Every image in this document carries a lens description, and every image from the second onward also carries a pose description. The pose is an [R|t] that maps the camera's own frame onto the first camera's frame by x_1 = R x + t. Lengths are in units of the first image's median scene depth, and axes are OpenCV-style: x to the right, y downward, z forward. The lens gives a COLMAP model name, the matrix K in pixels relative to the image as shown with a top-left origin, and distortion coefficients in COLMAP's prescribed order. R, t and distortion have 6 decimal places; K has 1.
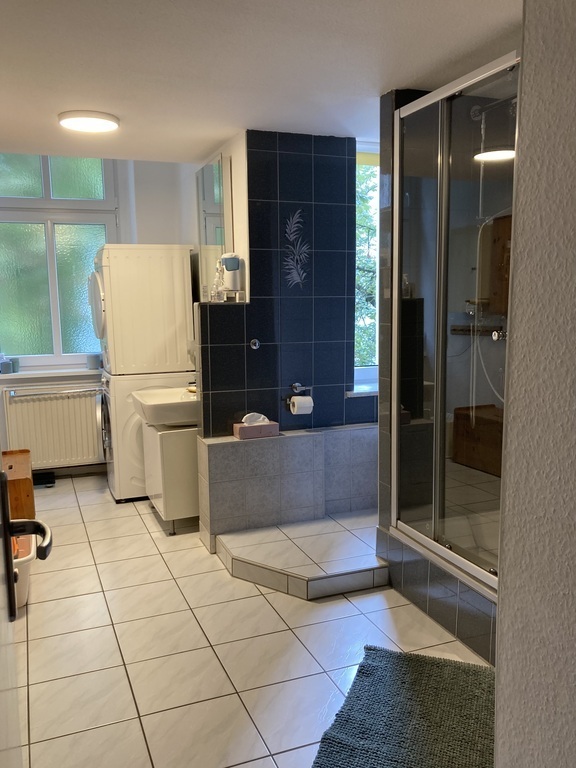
lens RADIAL K [[664.3, 0, 288.0], [0, 664.3, 384.0], [0, 0, 1]] dist [0.102046, -0.176557]
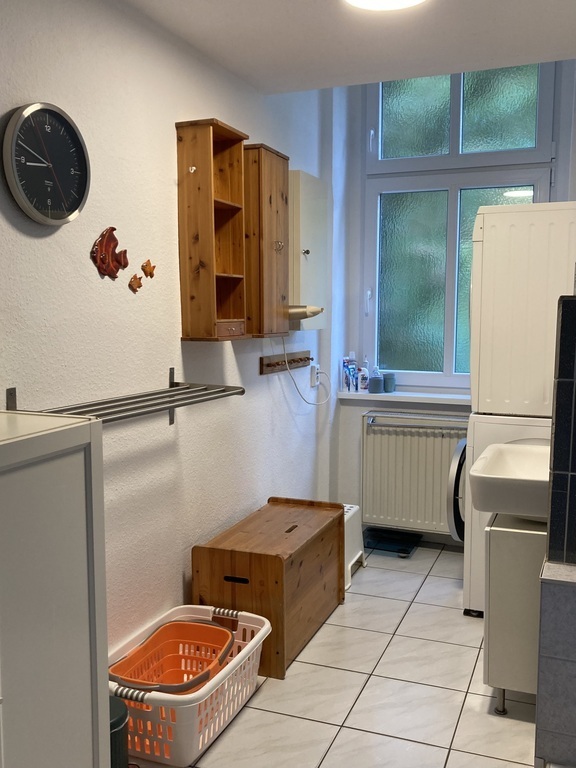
lens RADIAL K [[713.5, 0, 288.0], [0, 713.5, 384.0], [0, 0, 1]] dist [0.087640, -0.280674]
pose [[0.722610, 0.081599, -0.686423, 0.063202], [-0.103482, 0.994588, 0.009295, -0.023580], [0.683466, 0.064315, 0.727143, 0.357852]]
